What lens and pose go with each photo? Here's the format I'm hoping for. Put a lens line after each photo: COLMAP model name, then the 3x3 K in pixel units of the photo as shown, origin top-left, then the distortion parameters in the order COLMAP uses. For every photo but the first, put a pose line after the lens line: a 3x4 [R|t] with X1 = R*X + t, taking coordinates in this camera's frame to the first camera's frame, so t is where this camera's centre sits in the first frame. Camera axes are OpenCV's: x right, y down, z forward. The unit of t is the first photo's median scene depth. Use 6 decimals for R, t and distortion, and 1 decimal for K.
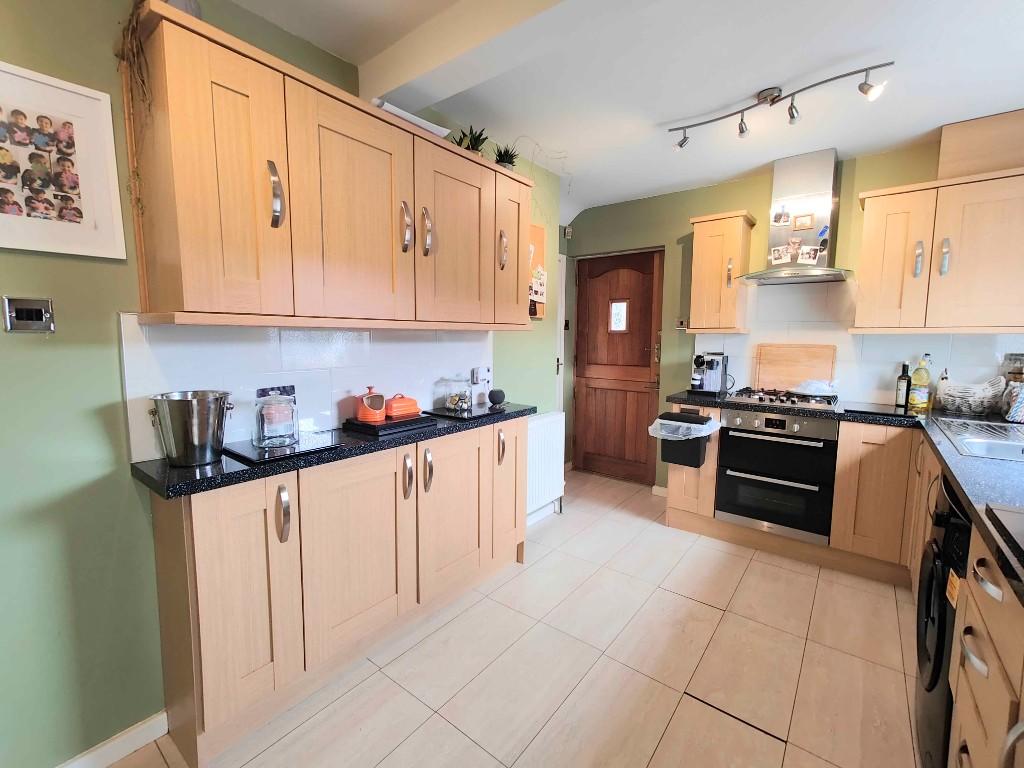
lens RADIAL K [[452.4, 0, 512.0], [0, 452.4, 384.0], [0, 0, 1]] dist [0.012014, 0.000311]
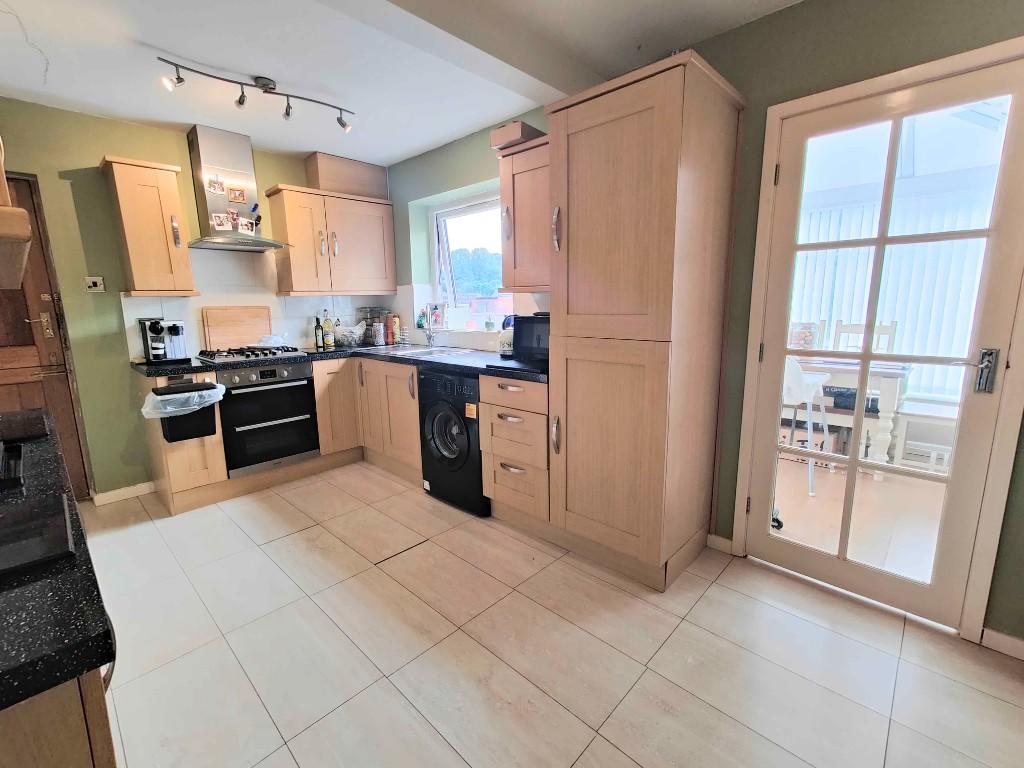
lens RADIAL K [[452.4, 0, 512.0], [0, 452.4, 384.0], [0, 0, 1]] dist [0.012014, 0.000311]
pose [[0.089386, -0.188875, 0.977925, -0.486800], [0.131563, 0.975490, 0.176379, -0.010021], [-0.987270, 0.112893, 0.112044, 0.253794]]
